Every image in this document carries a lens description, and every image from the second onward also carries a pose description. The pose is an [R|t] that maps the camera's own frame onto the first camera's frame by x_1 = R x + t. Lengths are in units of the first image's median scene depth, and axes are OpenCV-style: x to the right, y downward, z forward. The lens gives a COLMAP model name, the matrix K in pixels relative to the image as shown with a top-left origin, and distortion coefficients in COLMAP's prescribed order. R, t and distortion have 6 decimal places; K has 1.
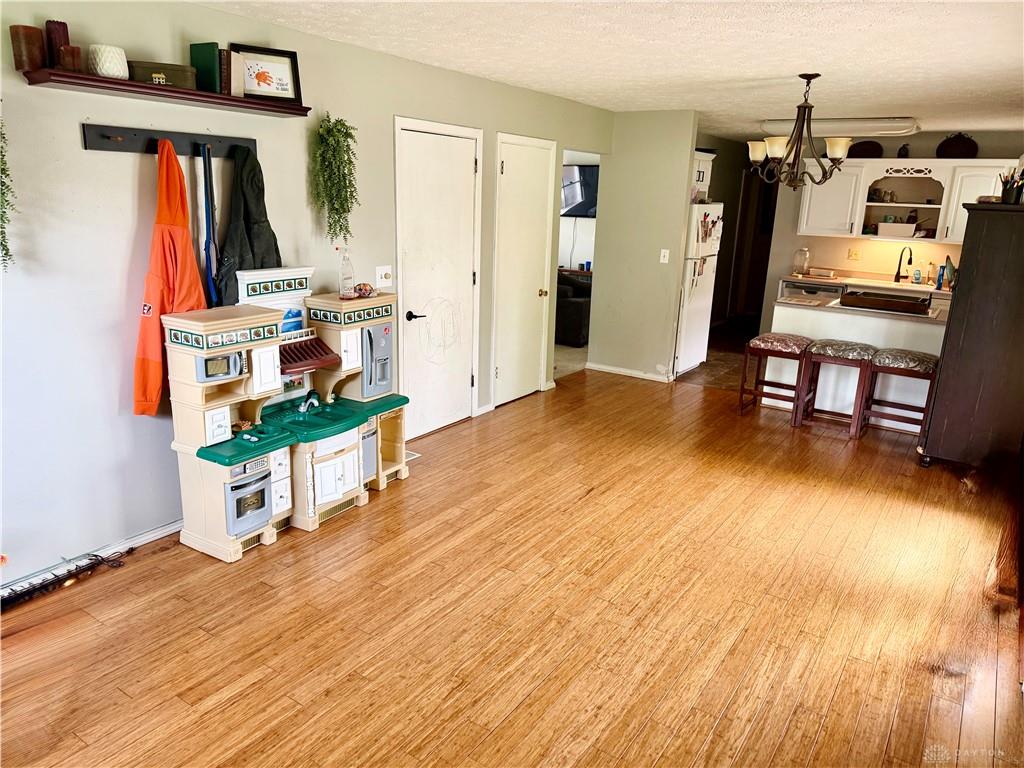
lens RADIAL K [[713.6, 0, 514.0], [0, 713.6, 388.6], [0, 0, 1]] dist [0.128258, -0.170534]
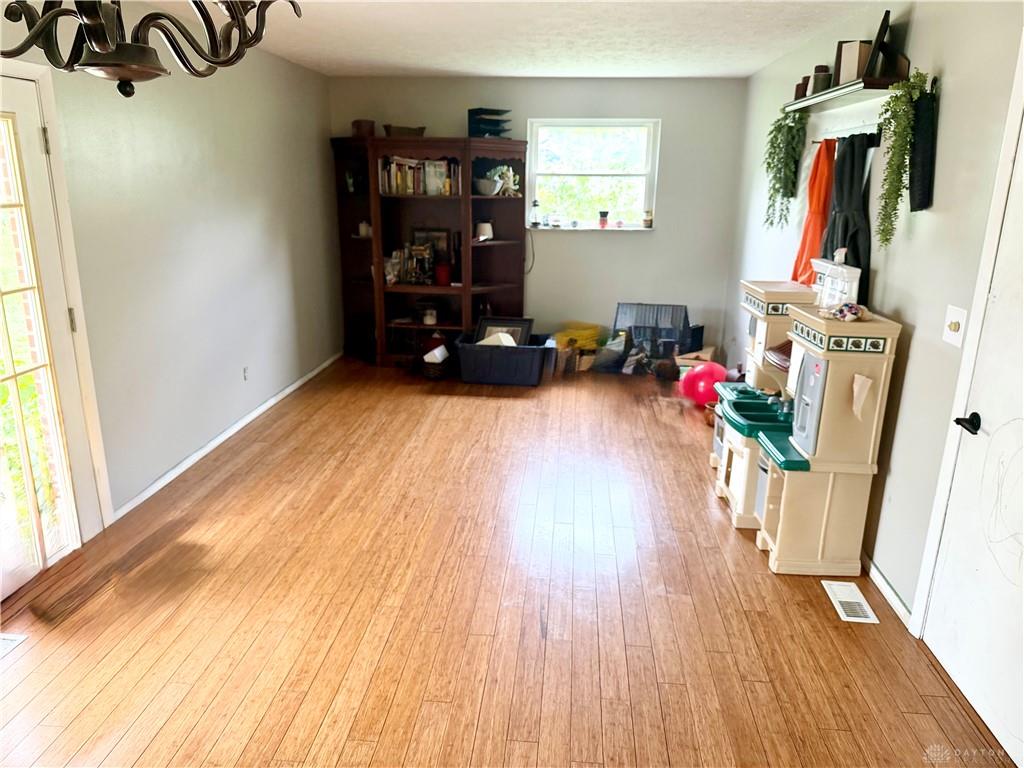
lens RADIAL K [[713.6, 0, 514.0], [0, 713.6, 388.6], [0, 0, 1]] dist [0.128258, -0.170534]
pose [[-0.874578, 0.089785, -0.476499, 0.585661], [-0.173627, 0.859556, 0.480642, -0.484588], [0.452732, 0.503092, -0.736160, 1.904596]]
